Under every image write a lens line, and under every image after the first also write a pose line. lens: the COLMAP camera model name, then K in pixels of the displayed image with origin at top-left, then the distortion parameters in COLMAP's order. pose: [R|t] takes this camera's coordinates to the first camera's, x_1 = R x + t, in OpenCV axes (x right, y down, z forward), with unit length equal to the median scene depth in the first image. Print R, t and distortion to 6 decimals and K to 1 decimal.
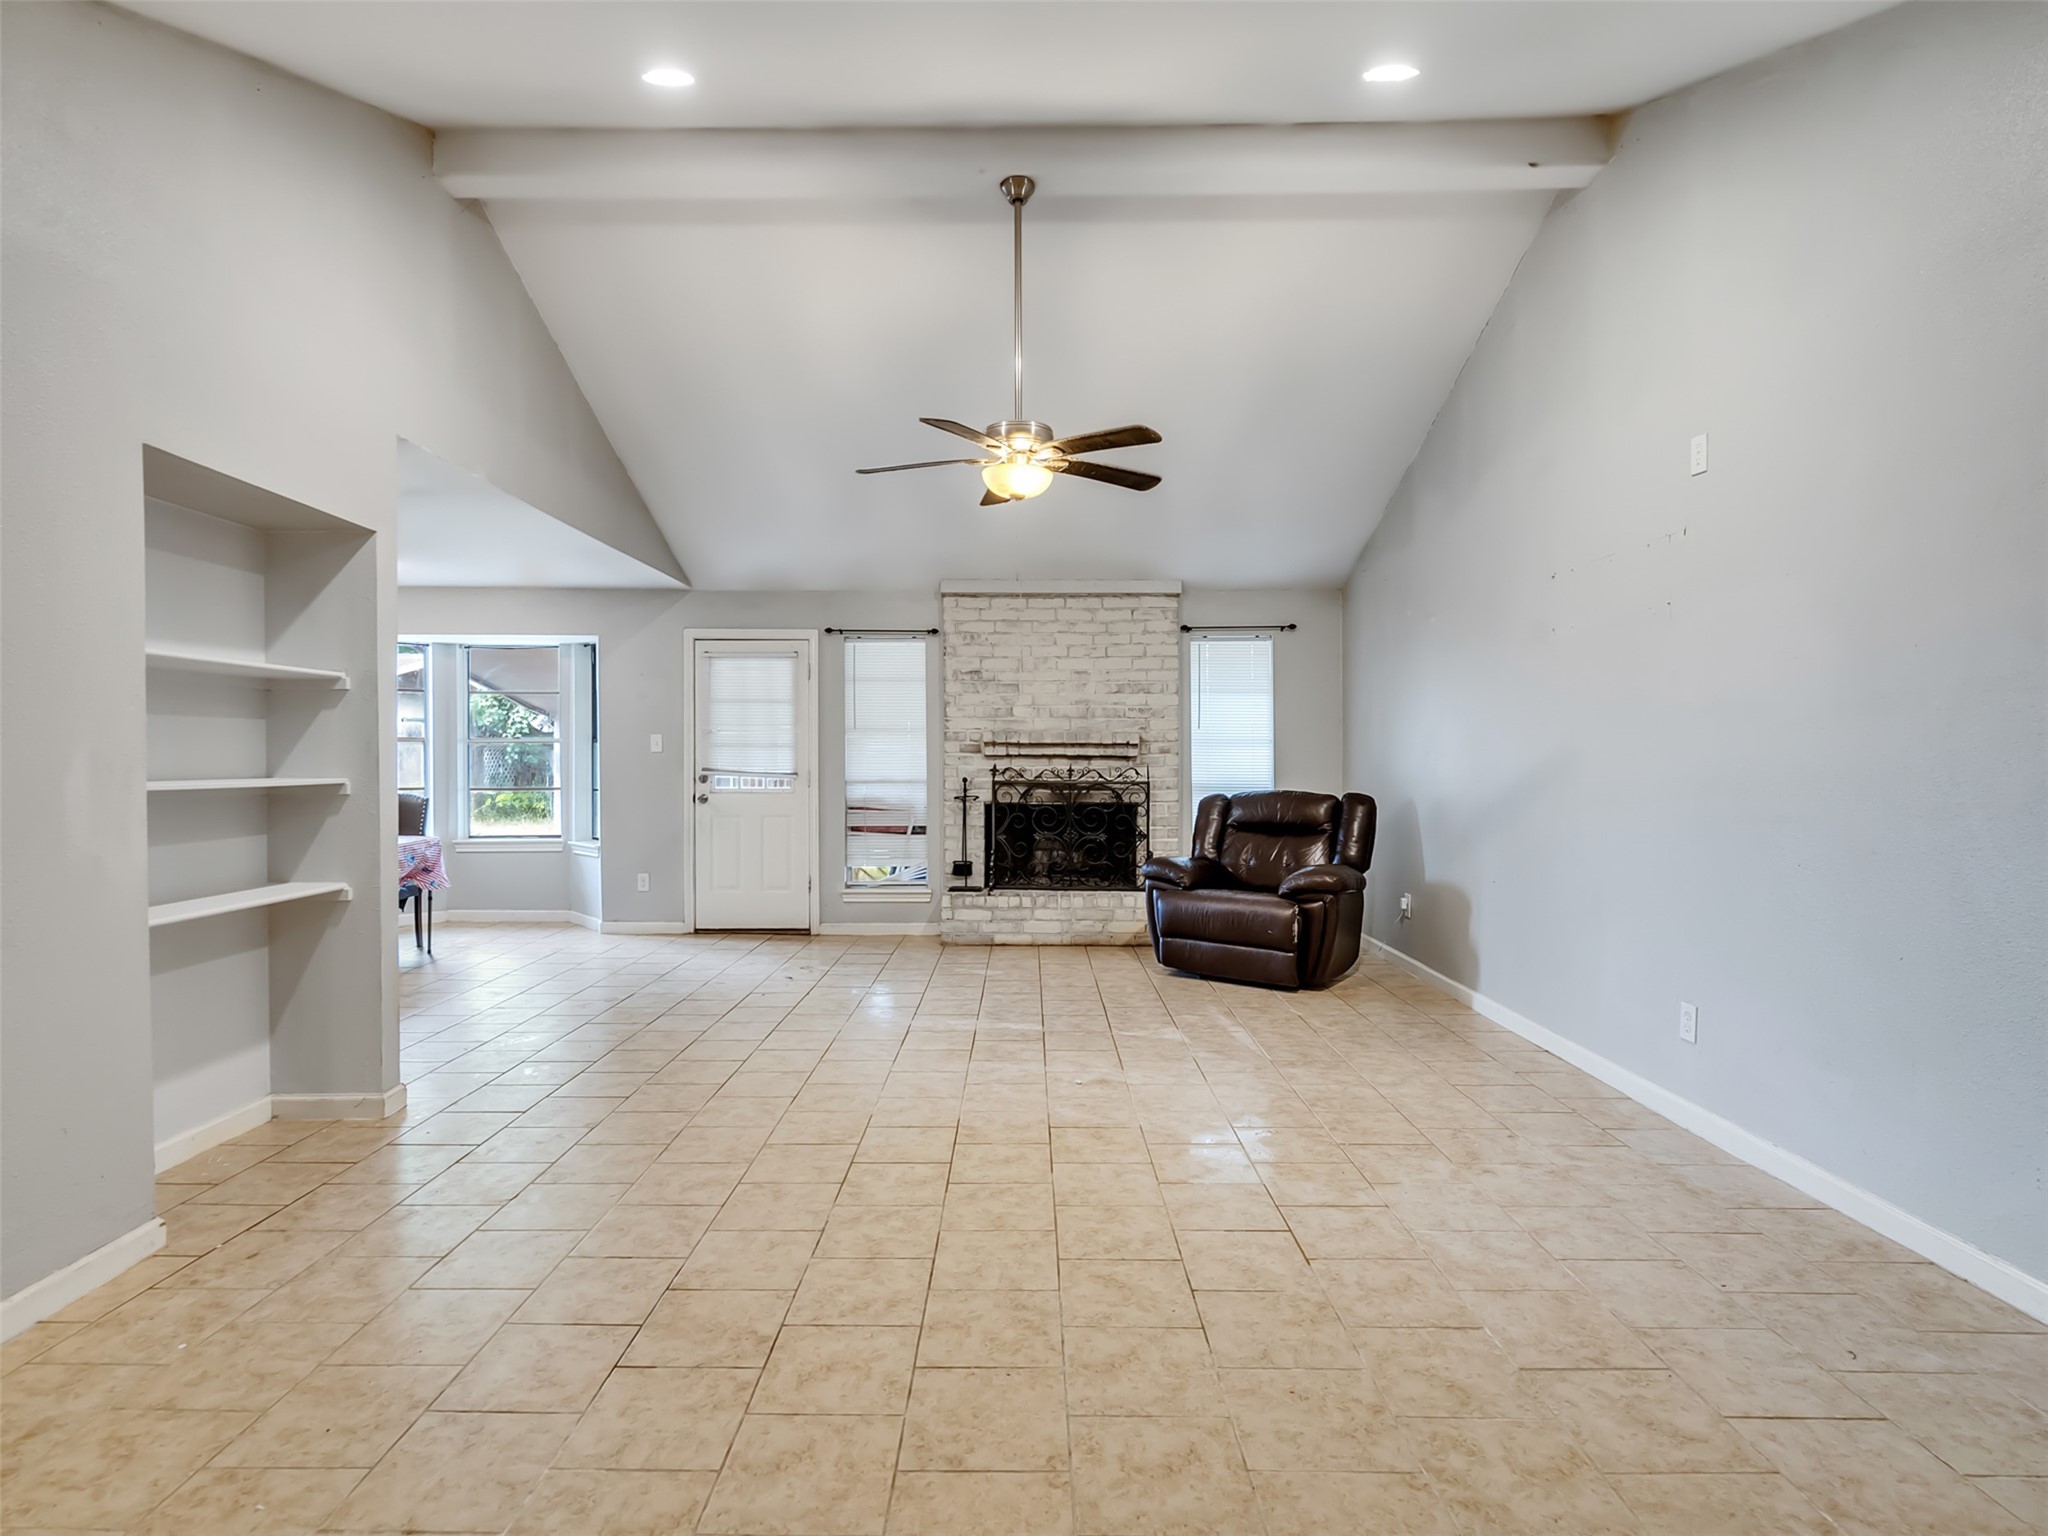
lens RADIAL K [[1046.5, 0, 1004.7], [0, 1046.5, 767.4], [0, 0, 1]] dist [-0.007601, 0.004918]
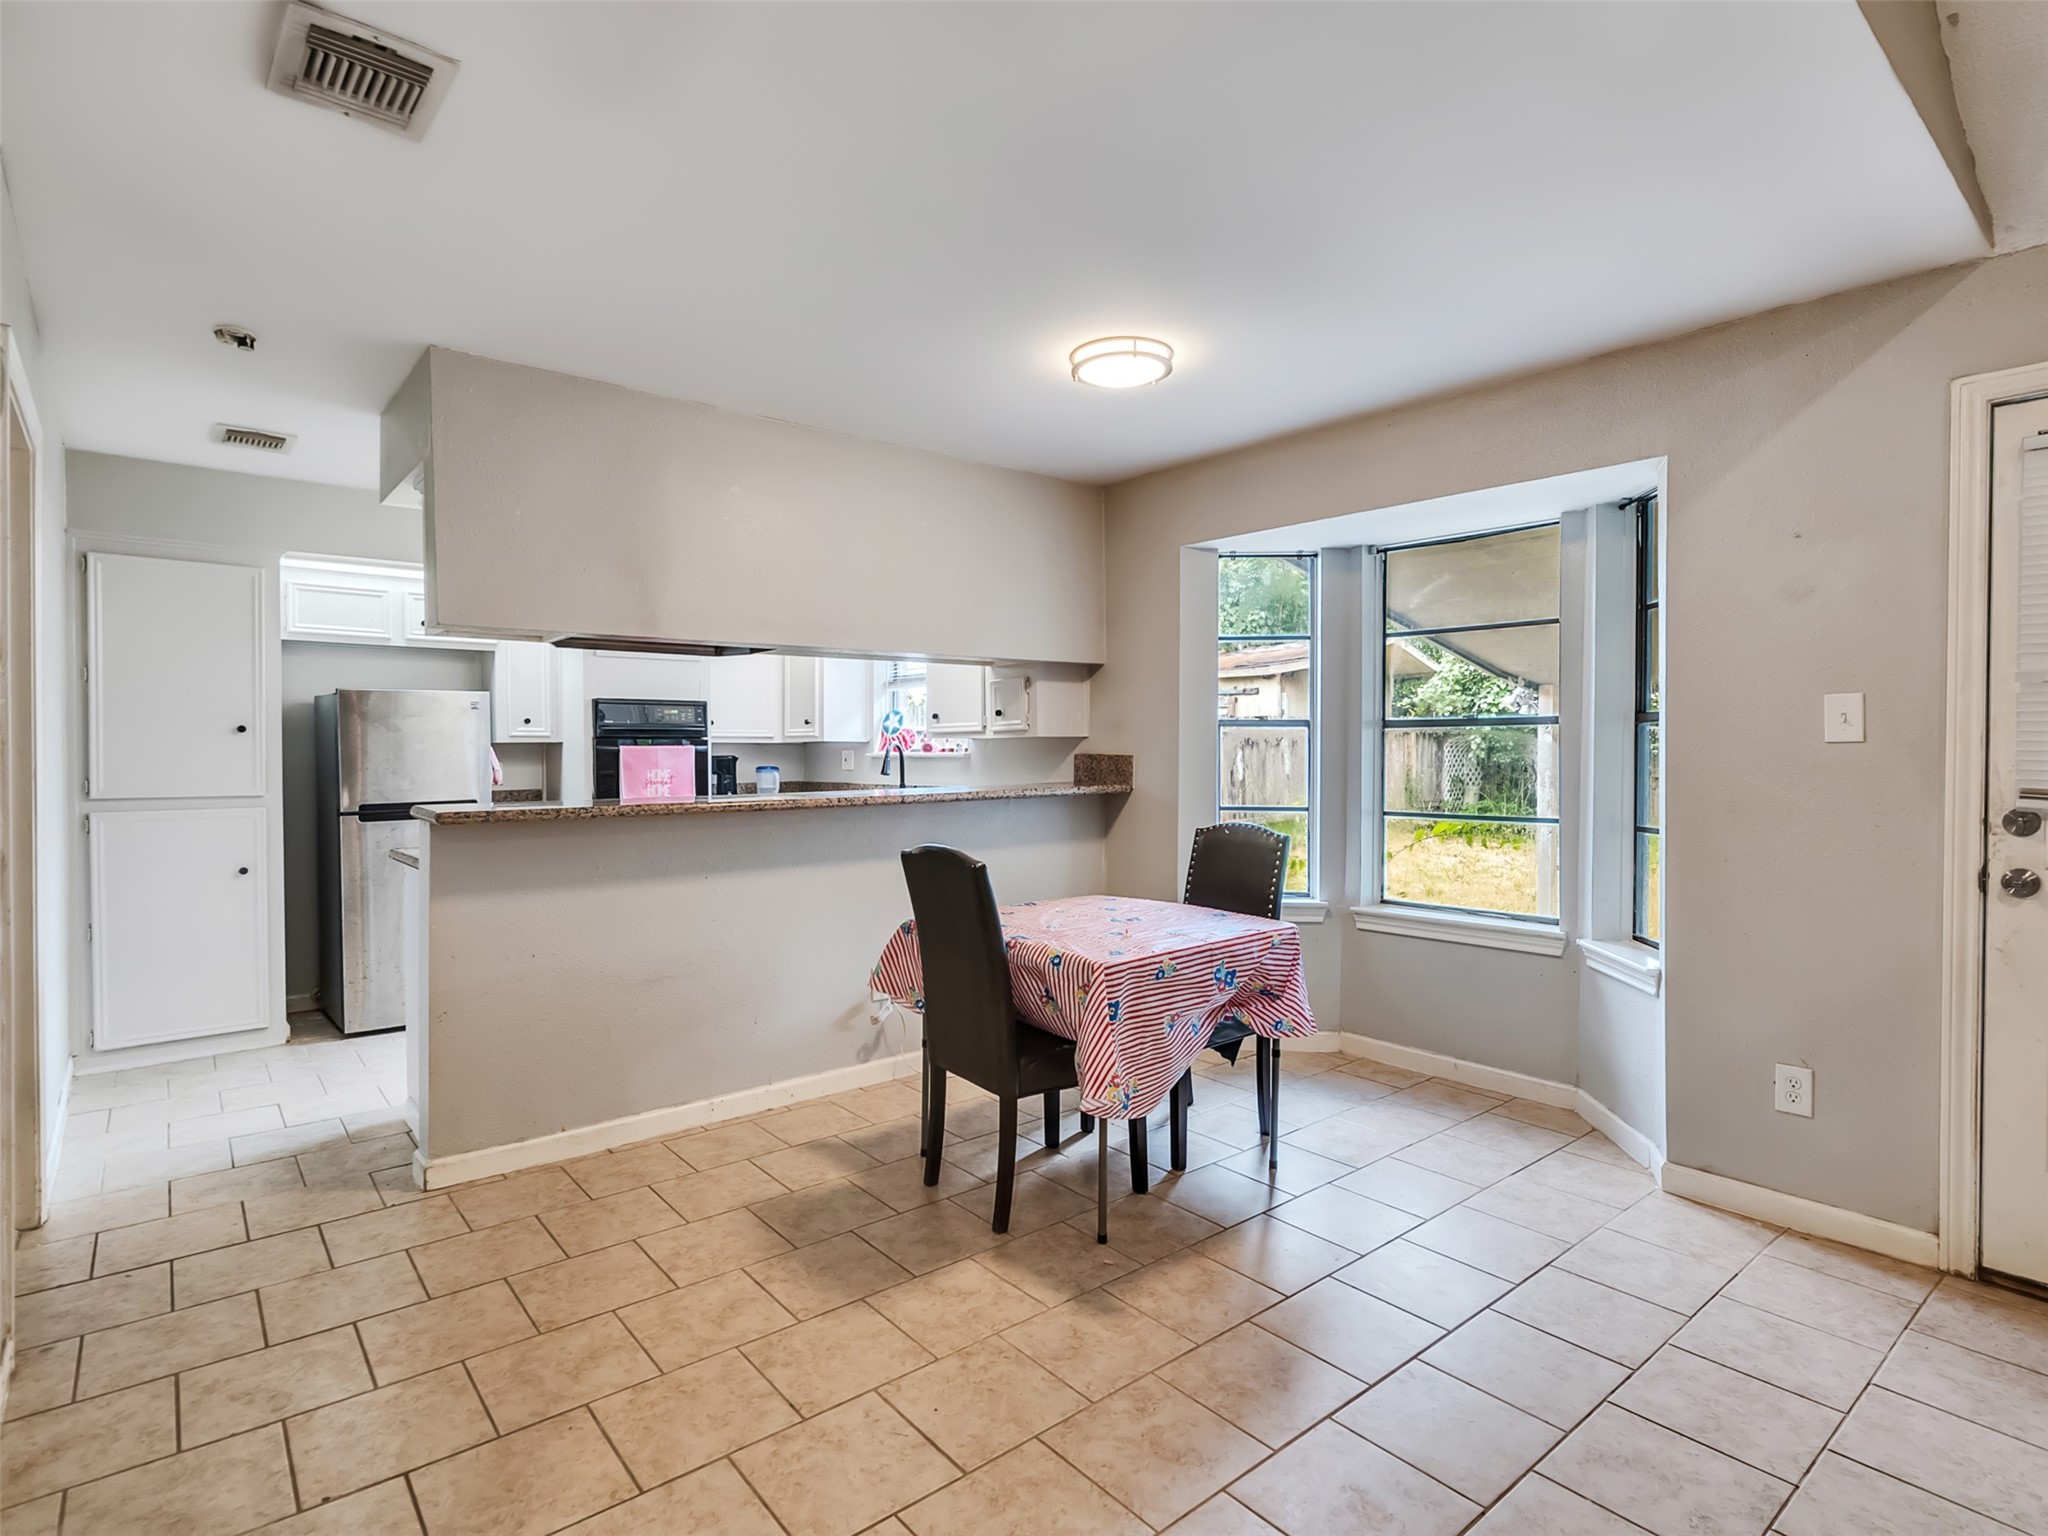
lens RADIAL K [[1046.5, 0, 1003.4], [0, 1046.5, 769.5], [0, 0, 1]] dist [-0.007601, 0.004918]
pose [[0.643528, 0.013899, -0.765297, -0.264729], [-0.010467, 0.999901, 0.009359, -0.005872], [0.765351, 0.001988, 0.643610, 0.590679]]
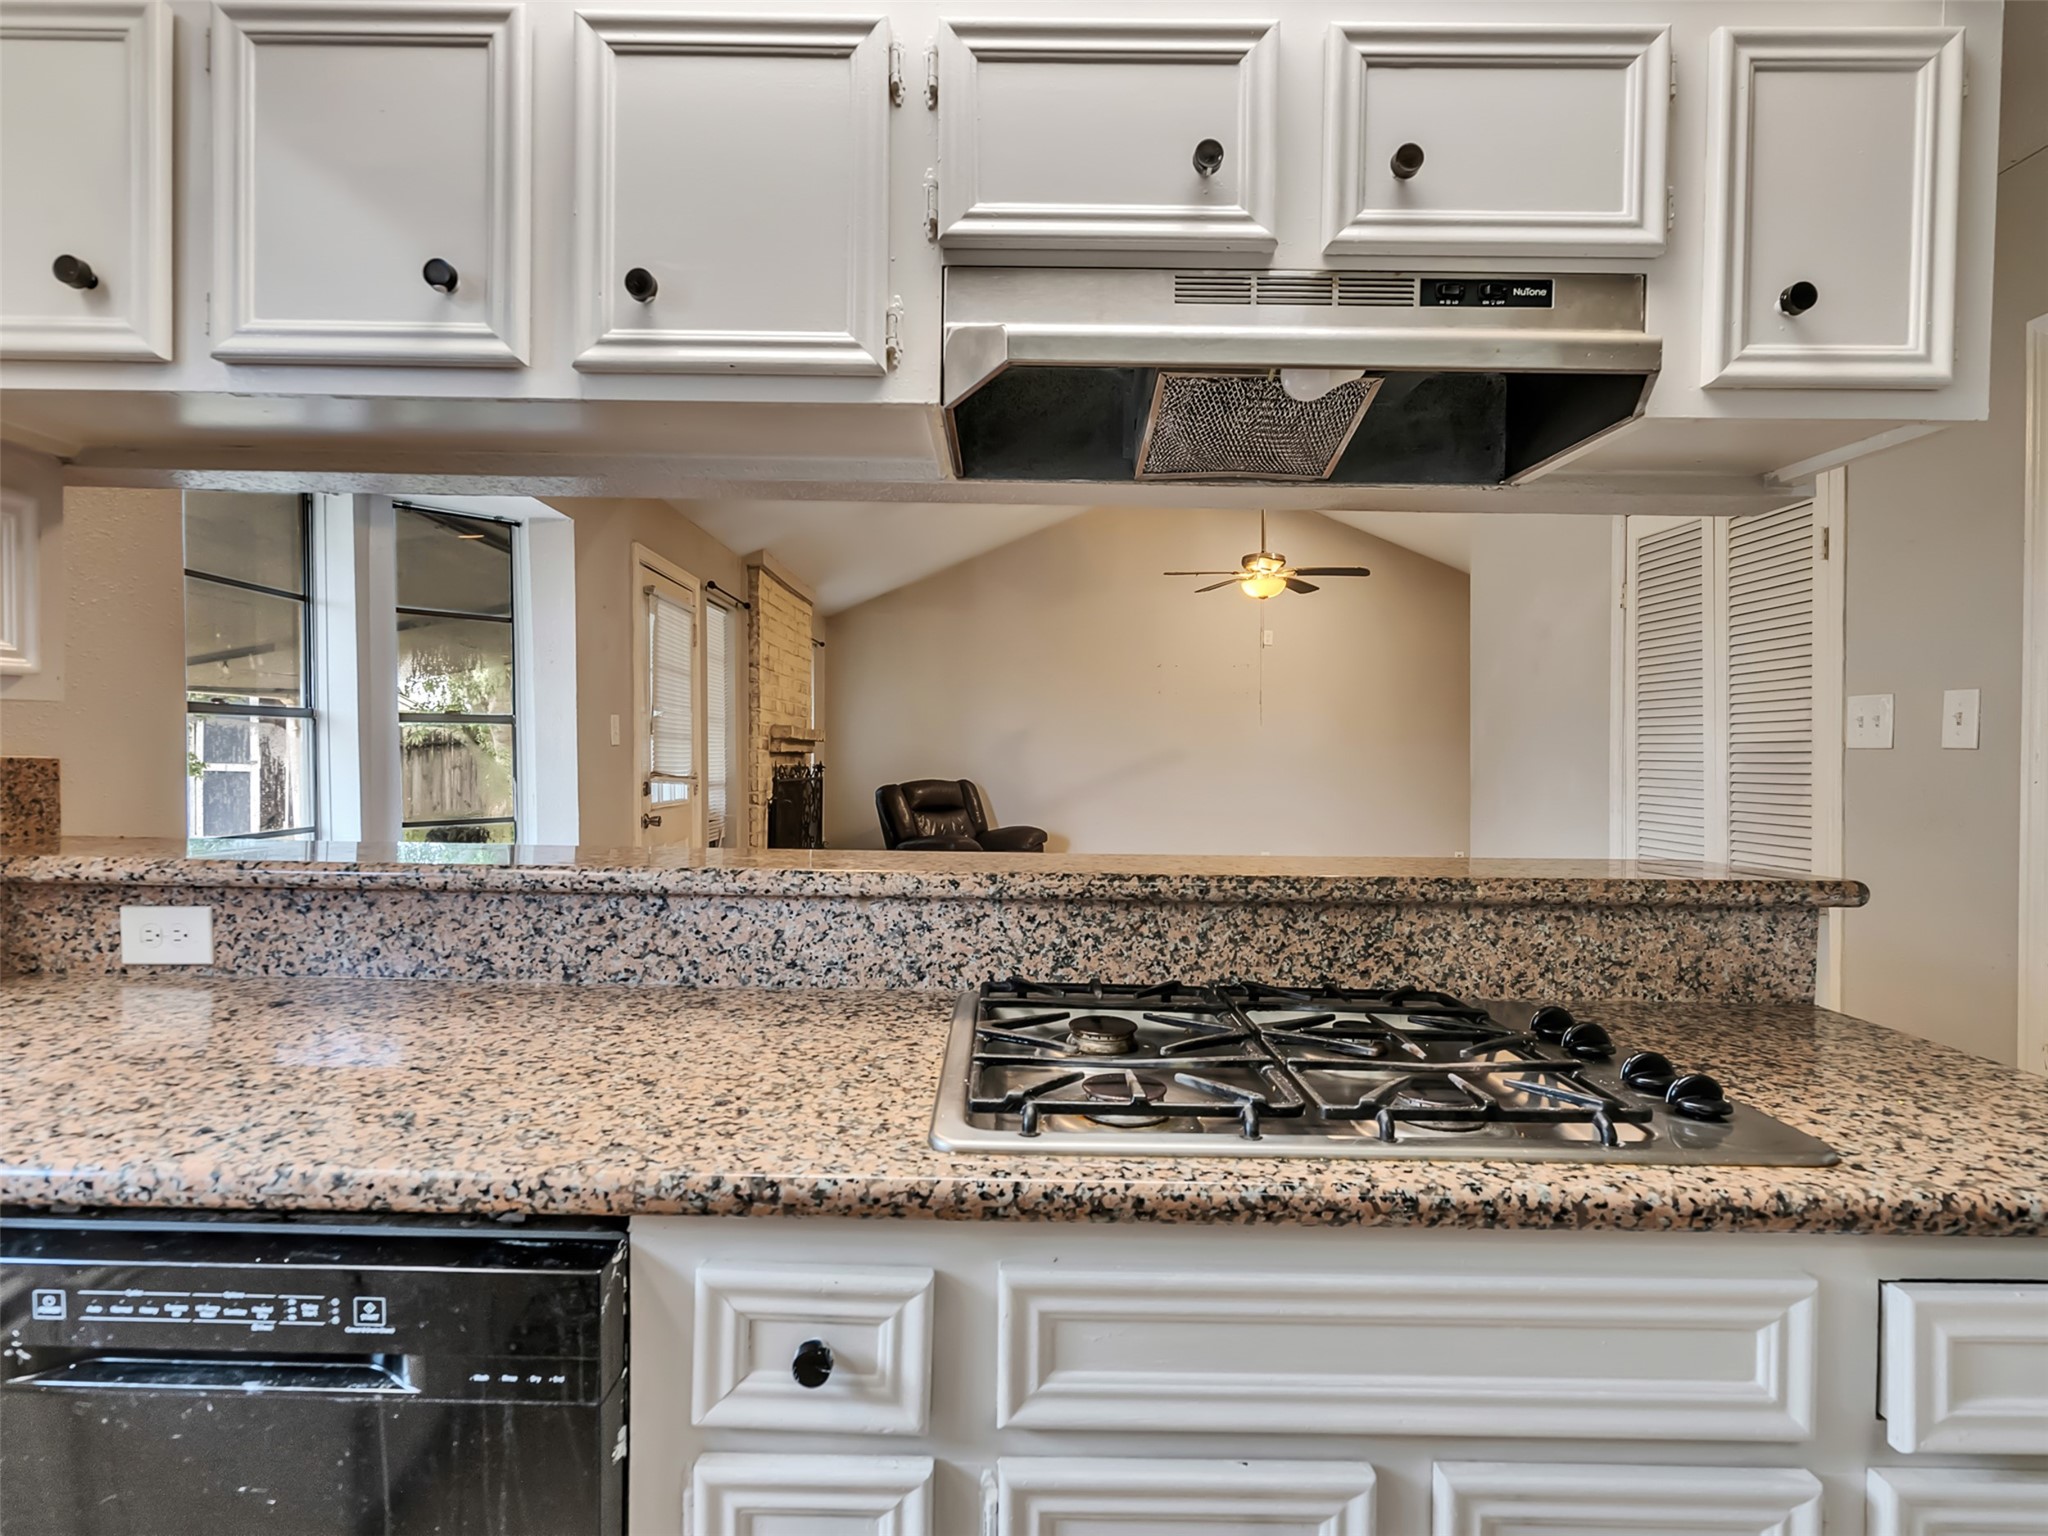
lens RADIAL K [[1046.5, 0, 1006.6], [0, 1046.5, 764.4], [0, 0, 1]] dist [-0.007601, 0.004918]
pose [[-0.004127, -0.010553, 0.999936, -0.990586], [0.007566, 0.999915, 0.010584, -0.009354], [-0.999963, 0.007609, -0.004046, 0.856901]]
